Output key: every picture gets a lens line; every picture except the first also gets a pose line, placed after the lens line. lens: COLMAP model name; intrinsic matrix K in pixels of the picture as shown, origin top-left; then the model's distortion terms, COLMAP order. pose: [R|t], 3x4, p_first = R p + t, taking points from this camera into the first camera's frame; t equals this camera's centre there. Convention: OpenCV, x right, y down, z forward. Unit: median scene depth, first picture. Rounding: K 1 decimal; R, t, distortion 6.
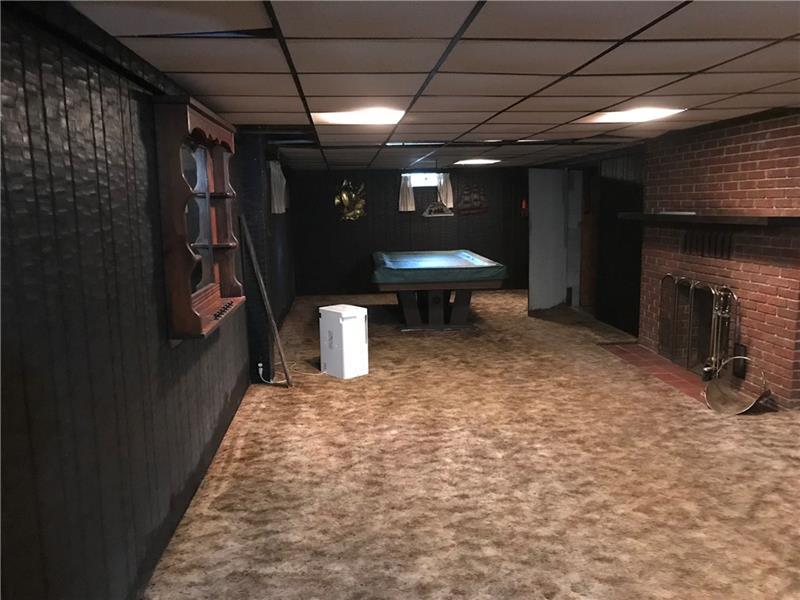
lens RADIAL K [[663.6, 0, 399.8], [0, 663.6, 300.7], [0, 0, 1]] dist [0.007234, -0.001727]
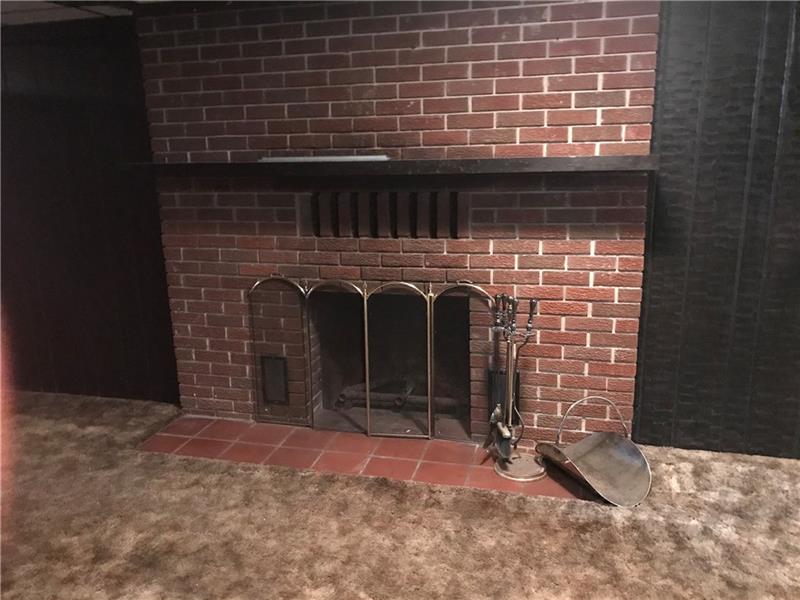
lens RADIAL K [[663.6, 0, 399.9], [0, 663.6, 302.3], [0, 0, 1]] dist [0.007234, -0.001727]
pose [[0.336829, -0.224854, 0.914323, -0.058440], [0.154371, 0.971114, 0.181951, -0.116536], [-0.928825, 0.079859, 0.361810, 0.826416]]
